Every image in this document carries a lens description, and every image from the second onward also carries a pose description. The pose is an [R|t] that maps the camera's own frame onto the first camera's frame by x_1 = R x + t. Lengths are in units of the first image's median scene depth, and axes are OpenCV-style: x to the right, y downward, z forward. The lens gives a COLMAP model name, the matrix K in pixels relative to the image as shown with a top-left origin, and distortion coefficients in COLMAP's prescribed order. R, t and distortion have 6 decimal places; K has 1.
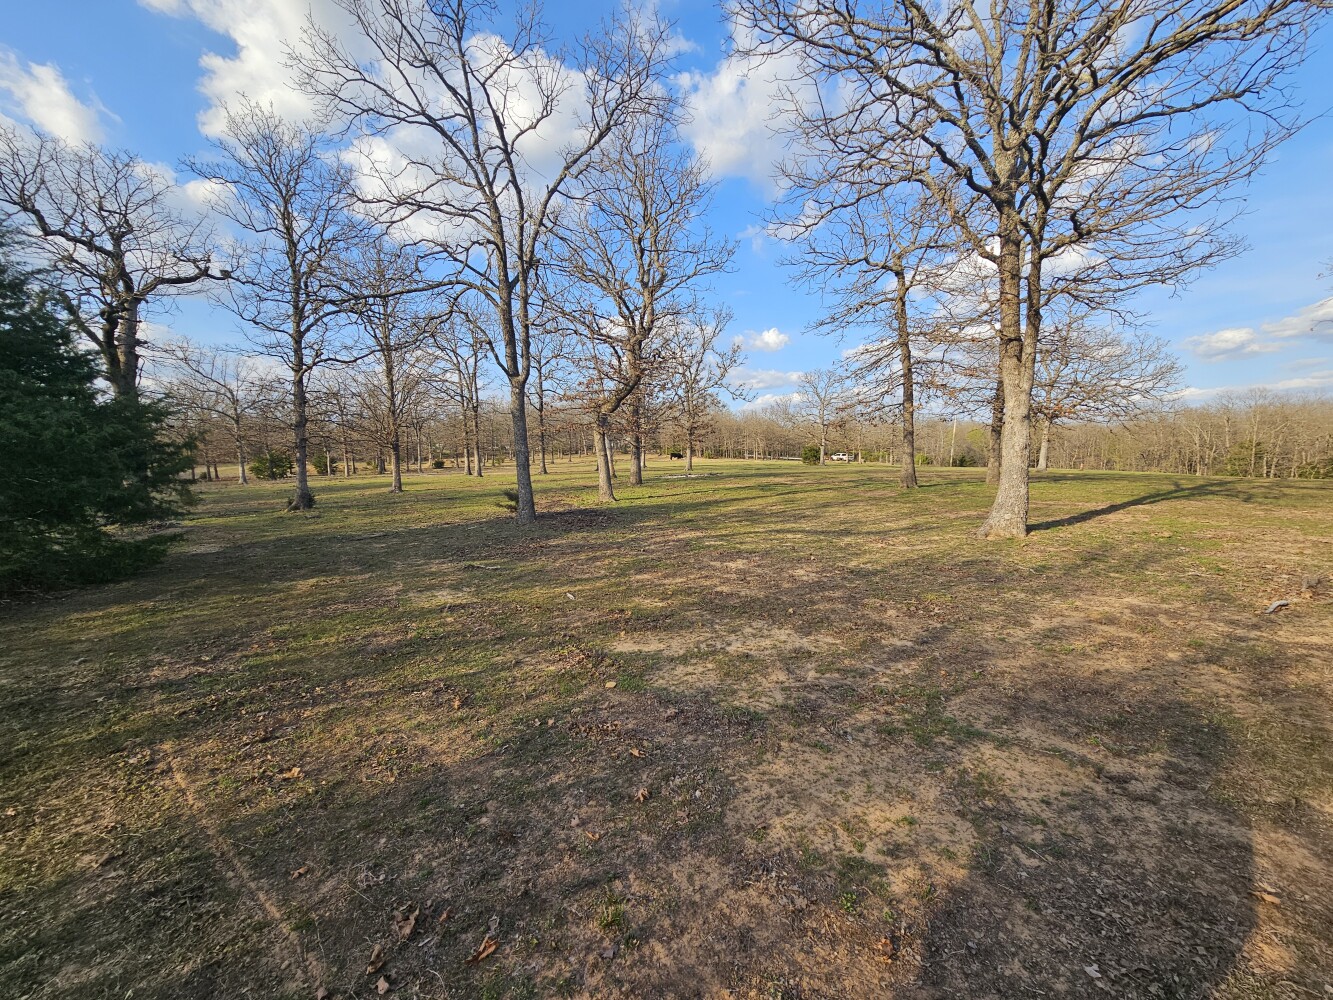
lens RADIAL K [[529.9, 0, 666.5], [0, 529.9, 500.0], [0, 0, 1]] dist [-0.000706, 0.000023]
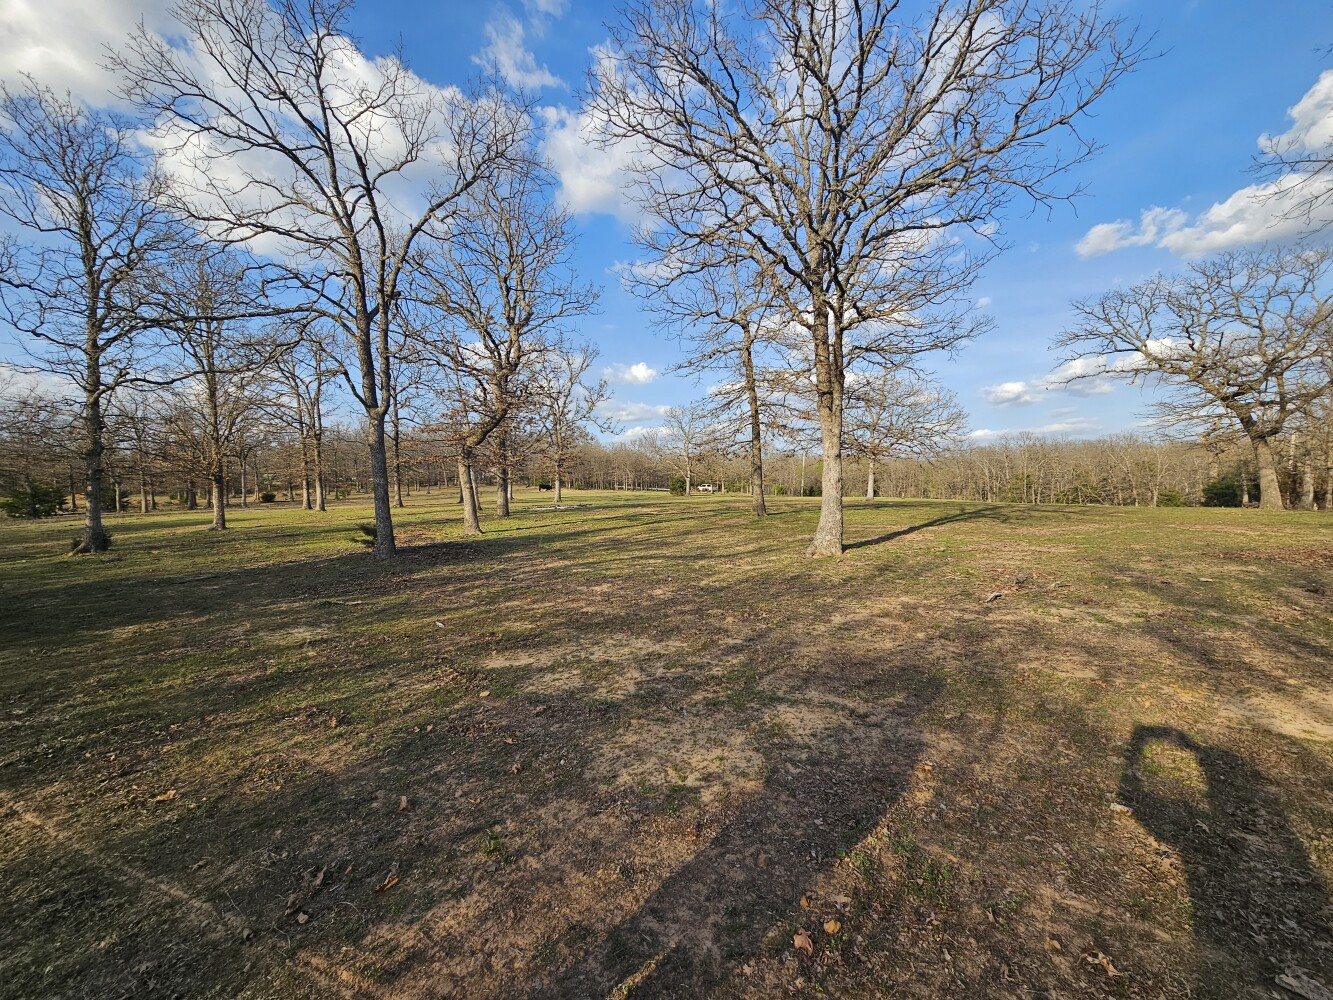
lens RADIAL K [[543.4, 0, 675.0], [0, 543.4, 500.4], [0, 0, 1]] dist [-0.001563, 0.000482]
pose [[0.968309, -0.008799, 0.249598, 0.000830], [0.023134, 0.998243, -0.054555, 0.005527], [-0.248680, 0.058600, 0.966811, -0.118951]]
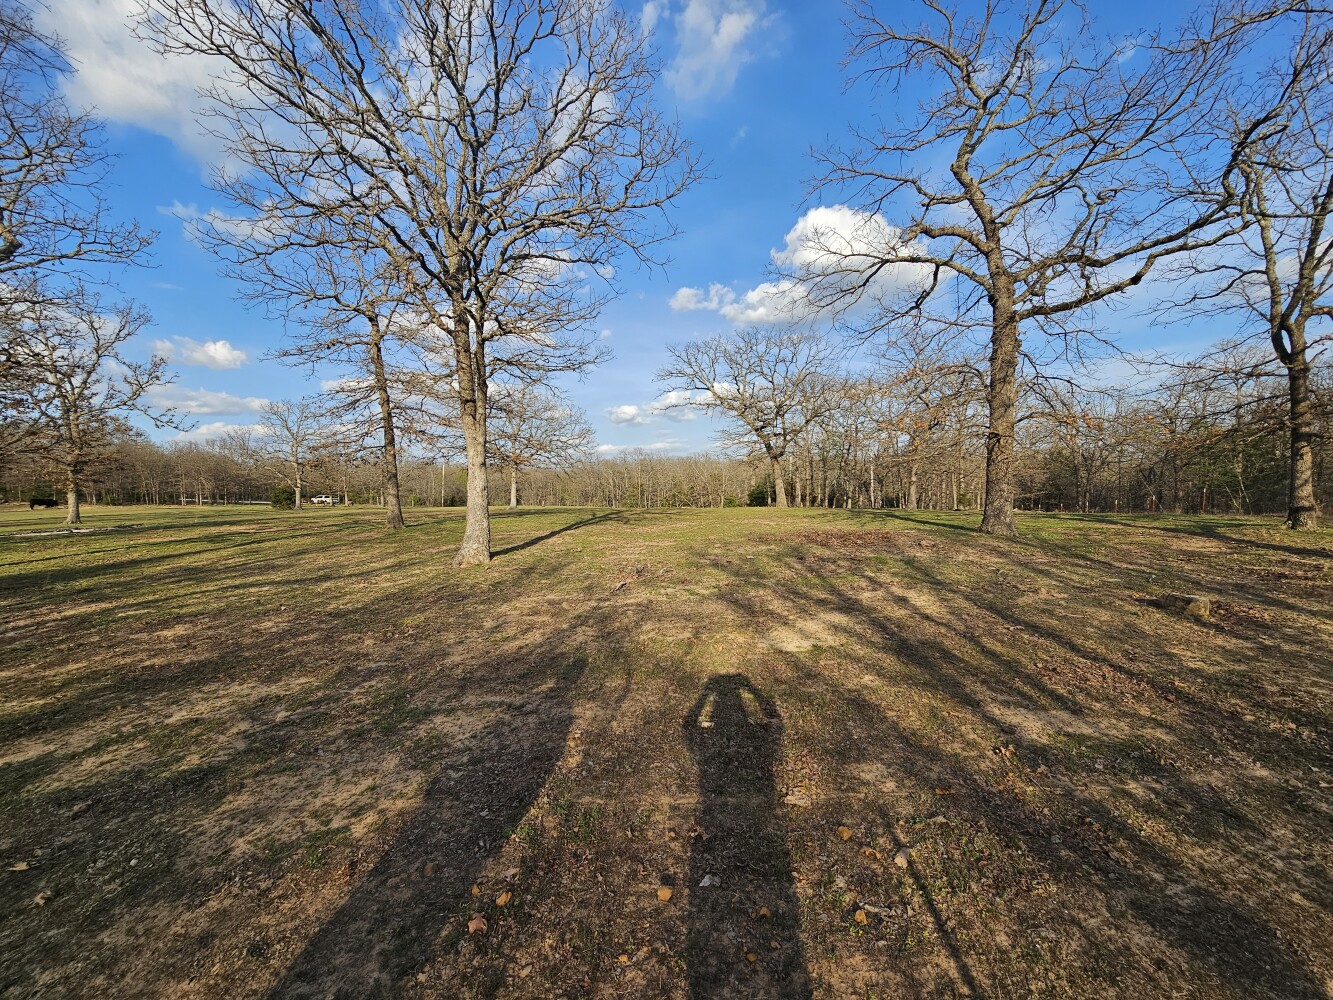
lens RADIAL K [[542.3, 0, 670.4], [0, 542.3, 503.5], [0, 0, 1]] dist [-0.002987, 0.001055]
pose [[0.635290, -0.025214, 0.771862, -0.021239], [0.079704, 0.996270, -0.033057, 0.011251], [-0.768150, 0.082521, 0.634930, -0.135614]]
